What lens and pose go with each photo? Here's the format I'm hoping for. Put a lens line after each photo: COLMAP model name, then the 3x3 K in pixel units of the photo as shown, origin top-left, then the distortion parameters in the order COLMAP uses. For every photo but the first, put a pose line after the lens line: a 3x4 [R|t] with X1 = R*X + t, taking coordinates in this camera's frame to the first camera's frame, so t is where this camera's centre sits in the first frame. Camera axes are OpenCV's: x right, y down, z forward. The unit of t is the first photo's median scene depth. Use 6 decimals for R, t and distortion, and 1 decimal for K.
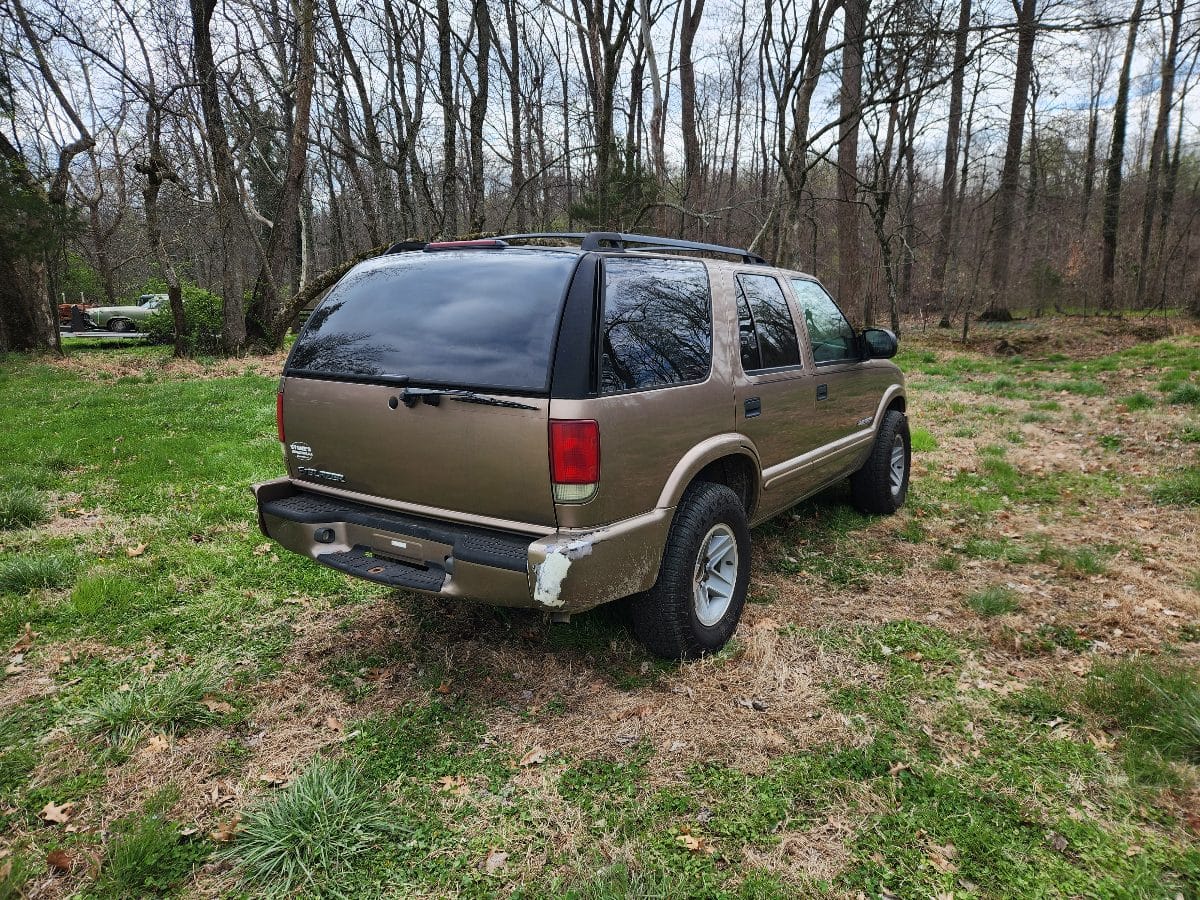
lens RADIAL K [[778.2, 0, 599.6], [0, 778.2, 443.5], [0, 0, 1]] dist [0.027633, -0.000469]
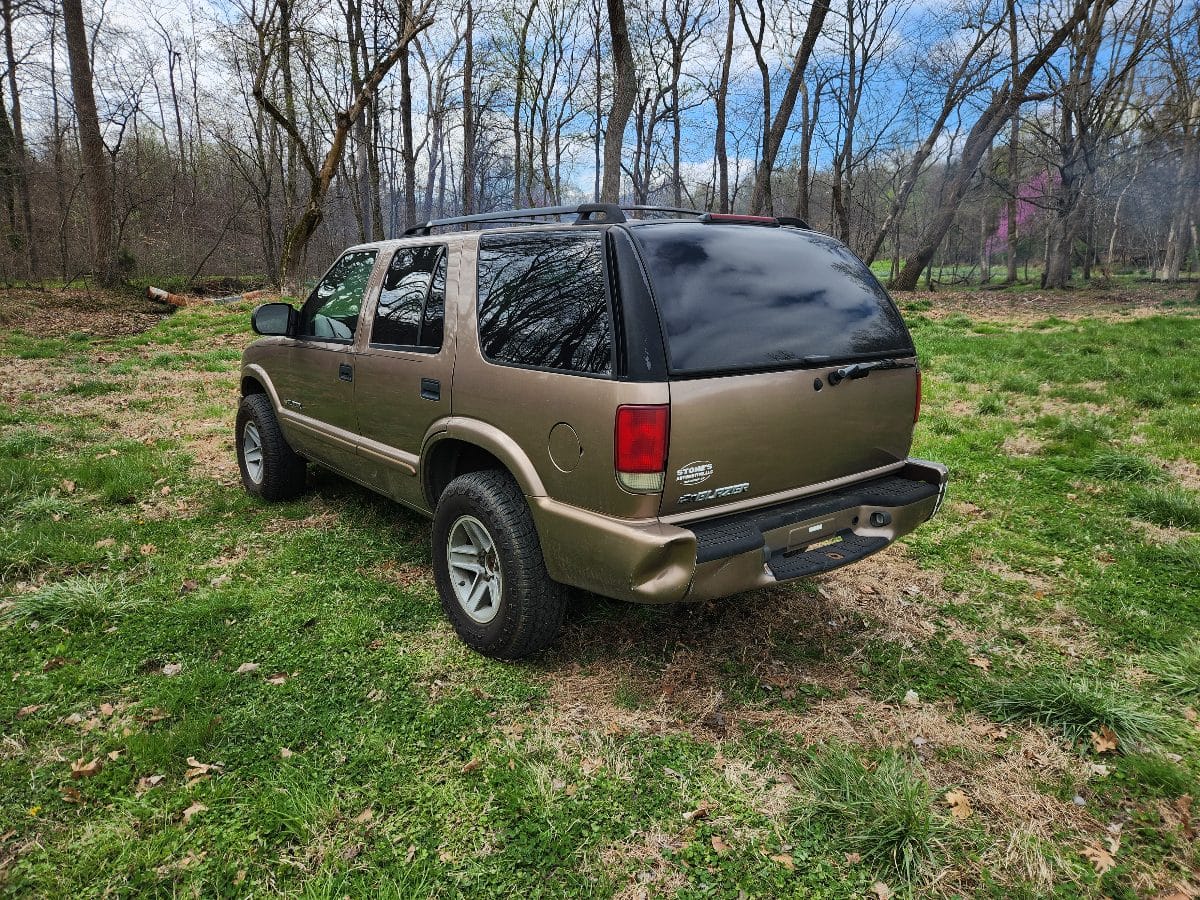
lens RADIAL K [[792.7, 0, 587.9], [0, 792.7, 439.8], [0, 0, 1]] dist [0.018717, 0.002765]
pose [[0.325707, -0.184171, 0.927360, -1.262798], [0.158411, 0.977609, 0.138513, -0.164374], [-0.932106, 0.101790, 0.347589, 0.912533]]
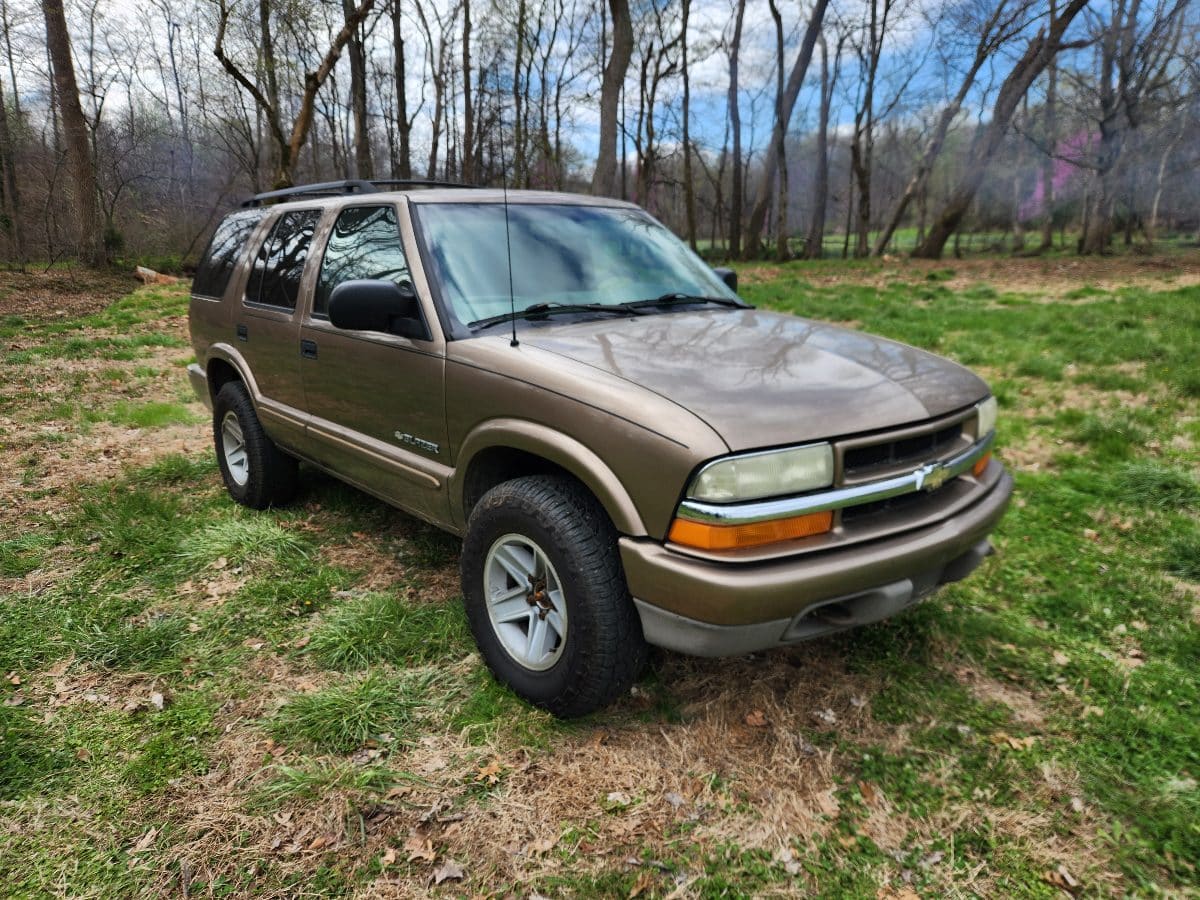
lens RADIAL K [[814.0, 0, 581.6], [0, 814.0, 453.4], [0, 0, 1]] dist [0.008581, -0.006752]
pose [[0.351327, -0.225637, 0.908657, -0.709183], [0.170391, 0.969726, 0.174921, -0.117756], [-0.920617, 0.093373, 0.379138, 0.775791]]
